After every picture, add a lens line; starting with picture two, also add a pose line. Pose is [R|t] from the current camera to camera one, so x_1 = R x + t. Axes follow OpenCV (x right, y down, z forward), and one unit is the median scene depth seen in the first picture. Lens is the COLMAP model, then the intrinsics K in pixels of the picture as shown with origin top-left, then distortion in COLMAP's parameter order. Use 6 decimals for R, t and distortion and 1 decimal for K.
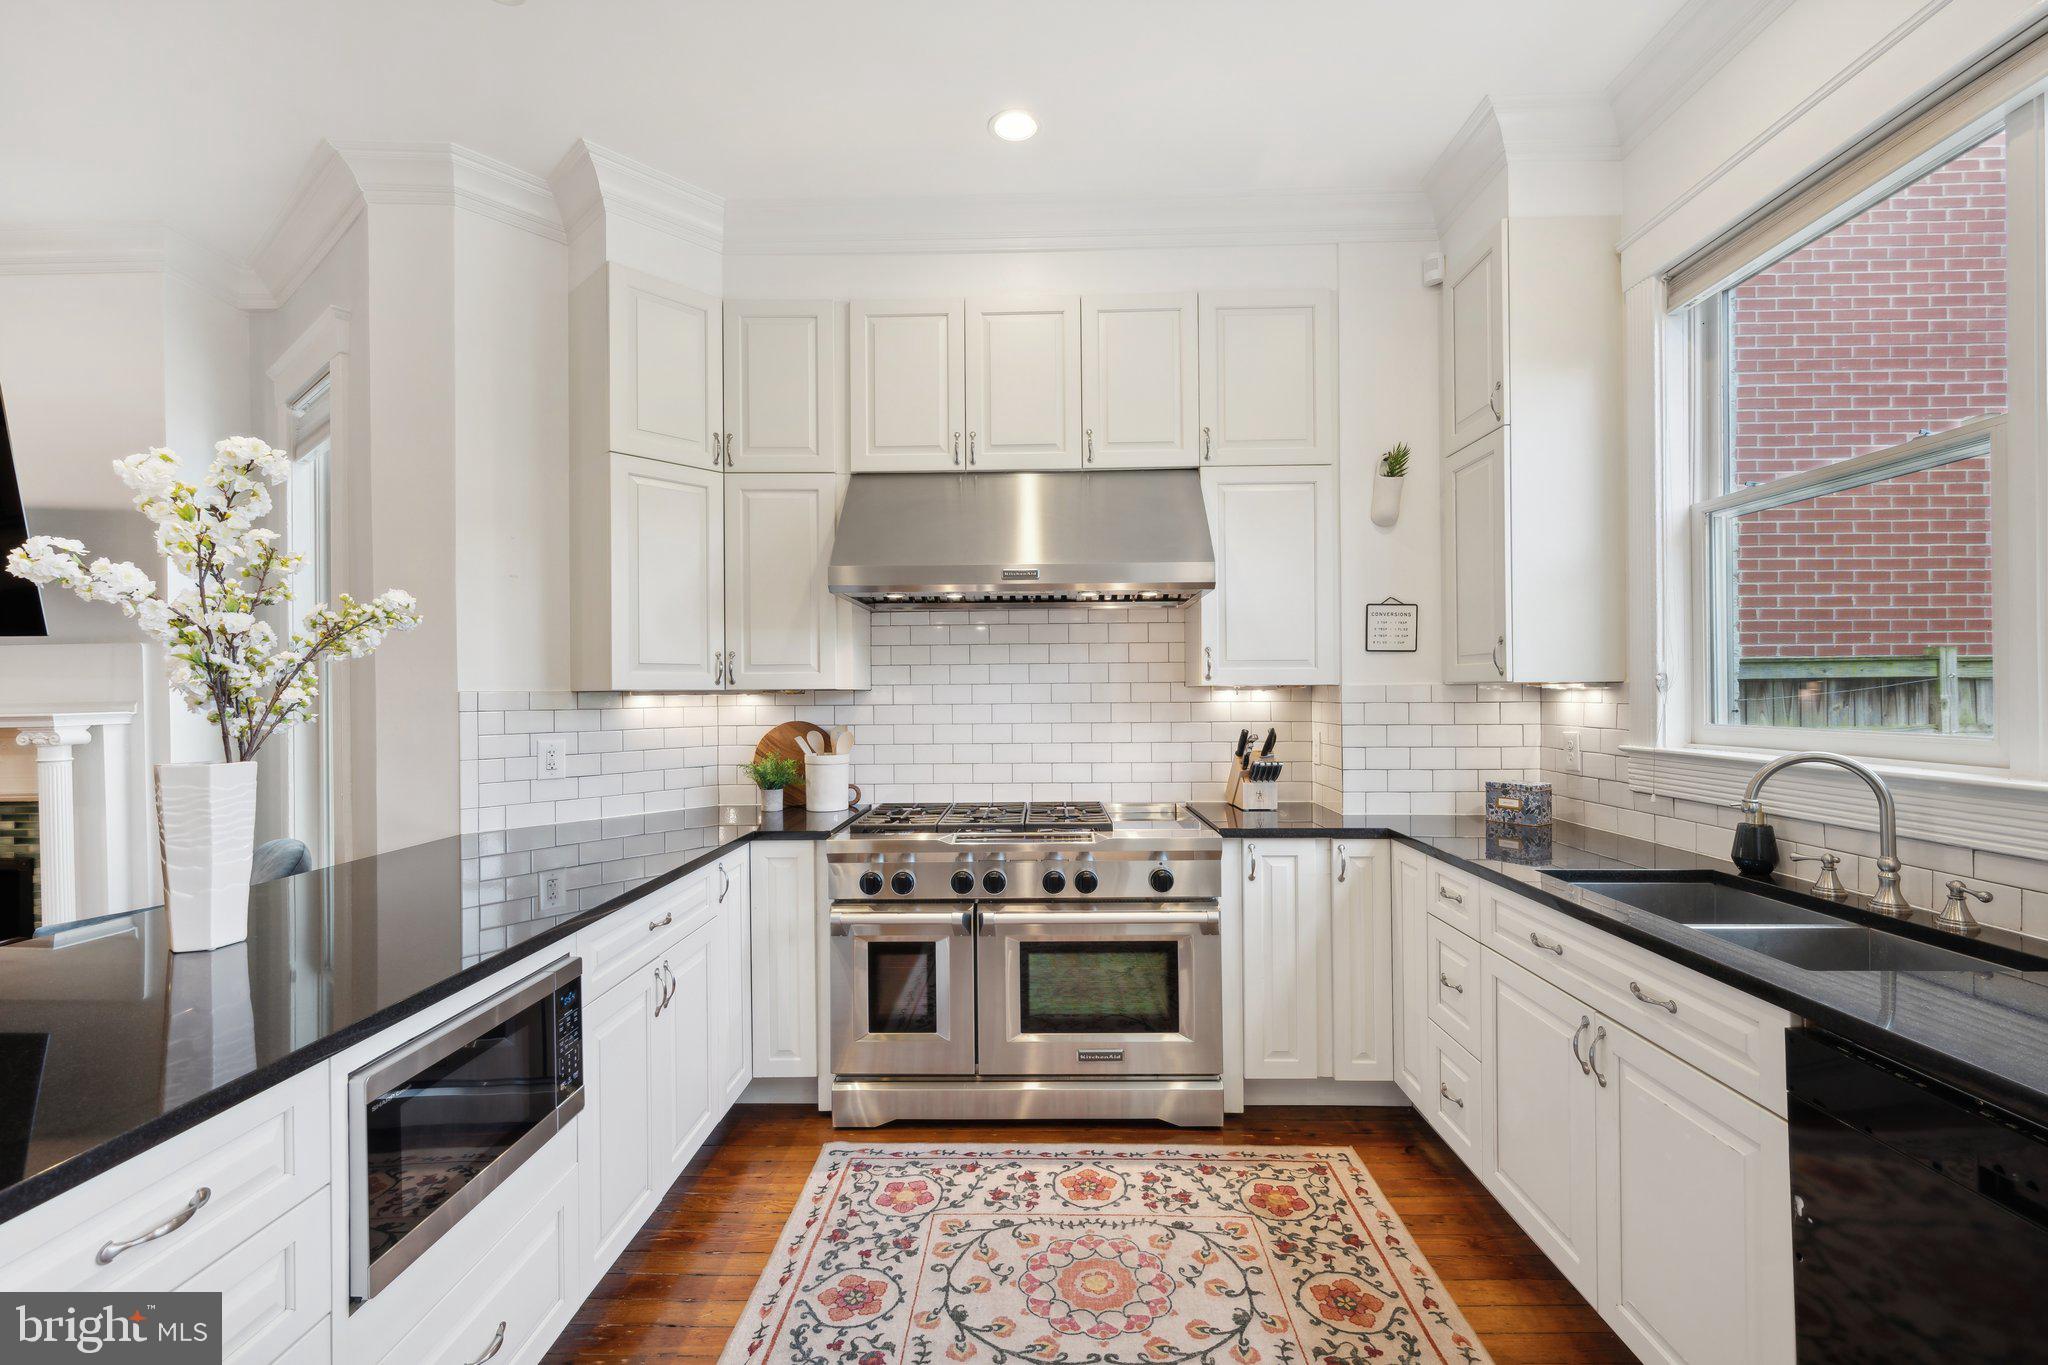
lens RADIAL K [[875.9, 0, 1024.4], [0, 875.9, 690.5], [0, 0, 1]] dist [0.000182, -0.000877]
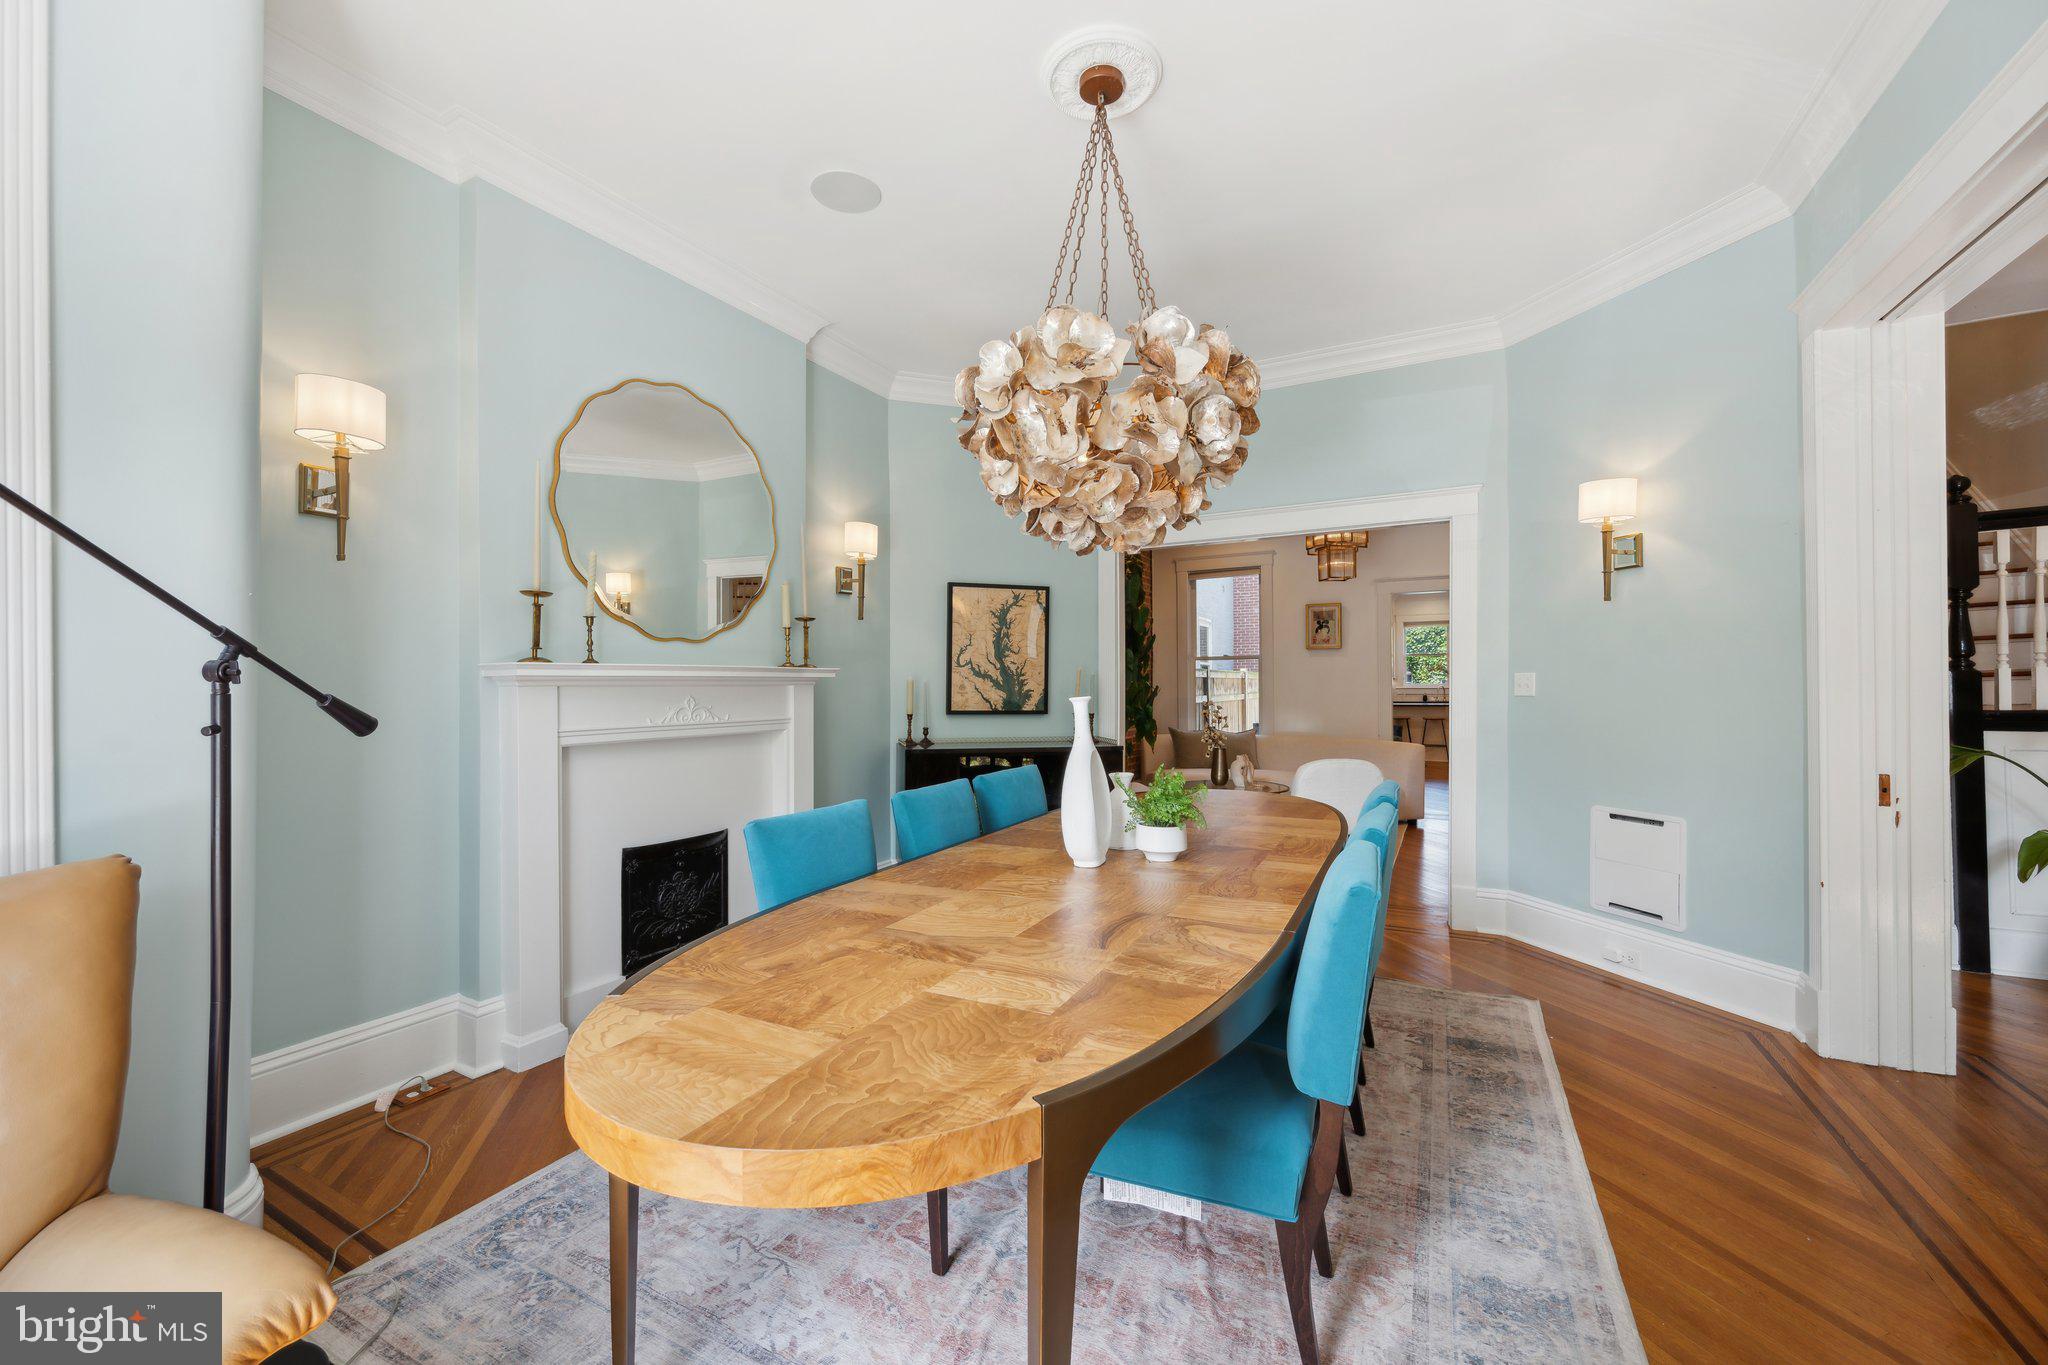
lens RADIAL K [[809.1, 0, 1032.3], [0, 809.1, 671.9], [0, 0, 1]] dist [0.001372, -0.001239]
pose [[0.433888, 0.025540, 0.900605, -5.914938], [0.000672, 0.999589, -0.028670, 0.107912], [-0.900967, 0.013045, 0.433692, 0.772938]]
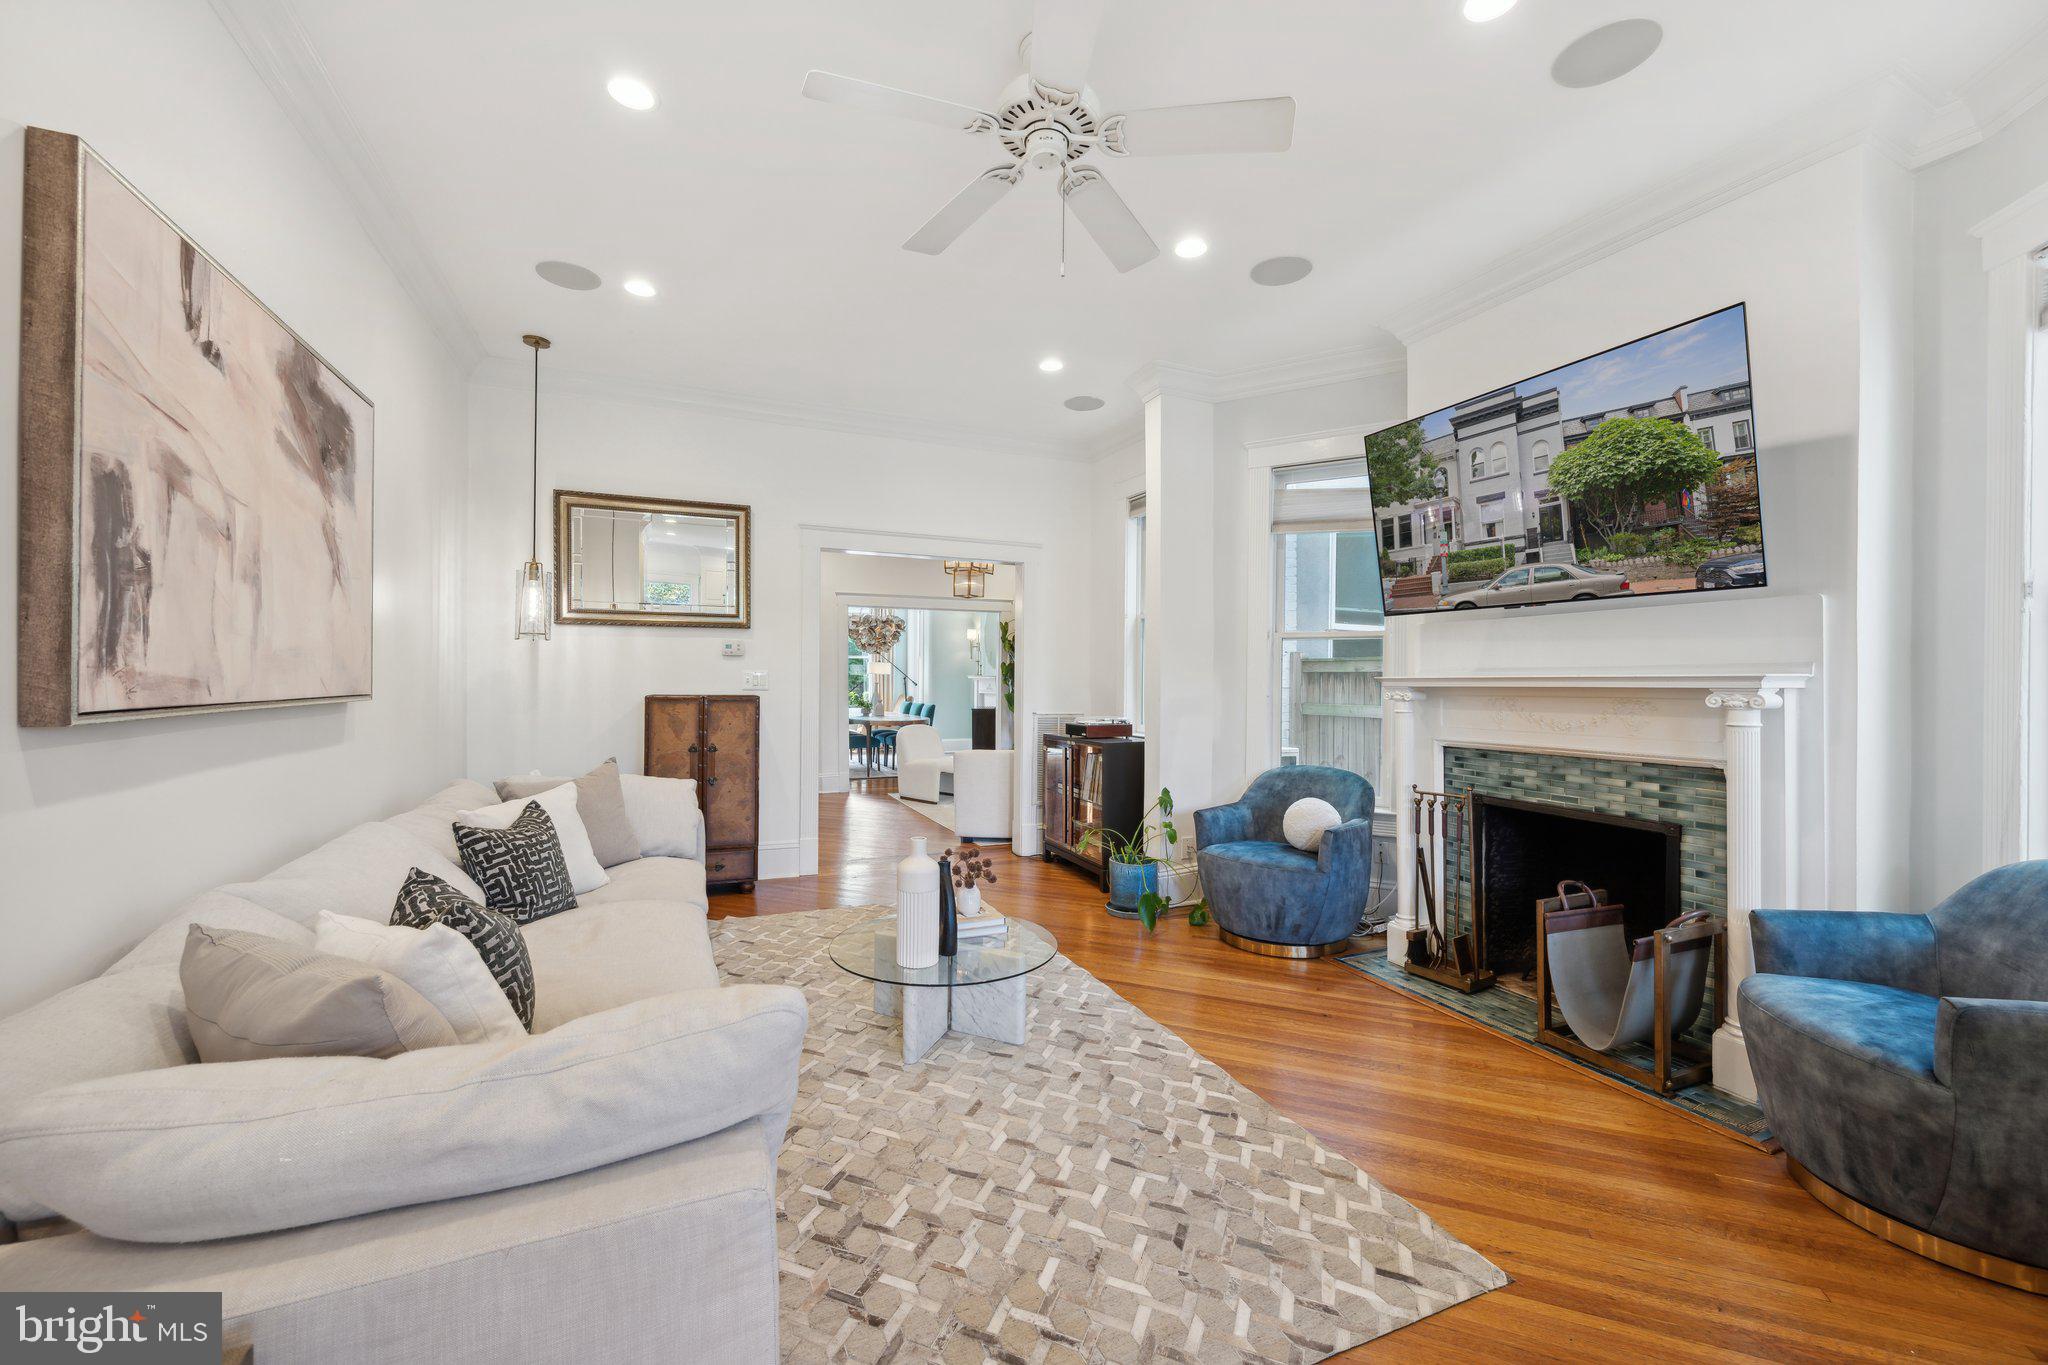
lens RADIAL K [[809.1, 0, 1019.0], [0, 809.1, 693.6], [0, 0, 1]] dist [0.001372, -0.001239]
pose [[0.414164, 0.030182, -0.909702, -0.706663], [-0.014171, 0.999543, 0.026711, 0.038008], [0.910092, 0.001828, 0.414402, -0.037243]]
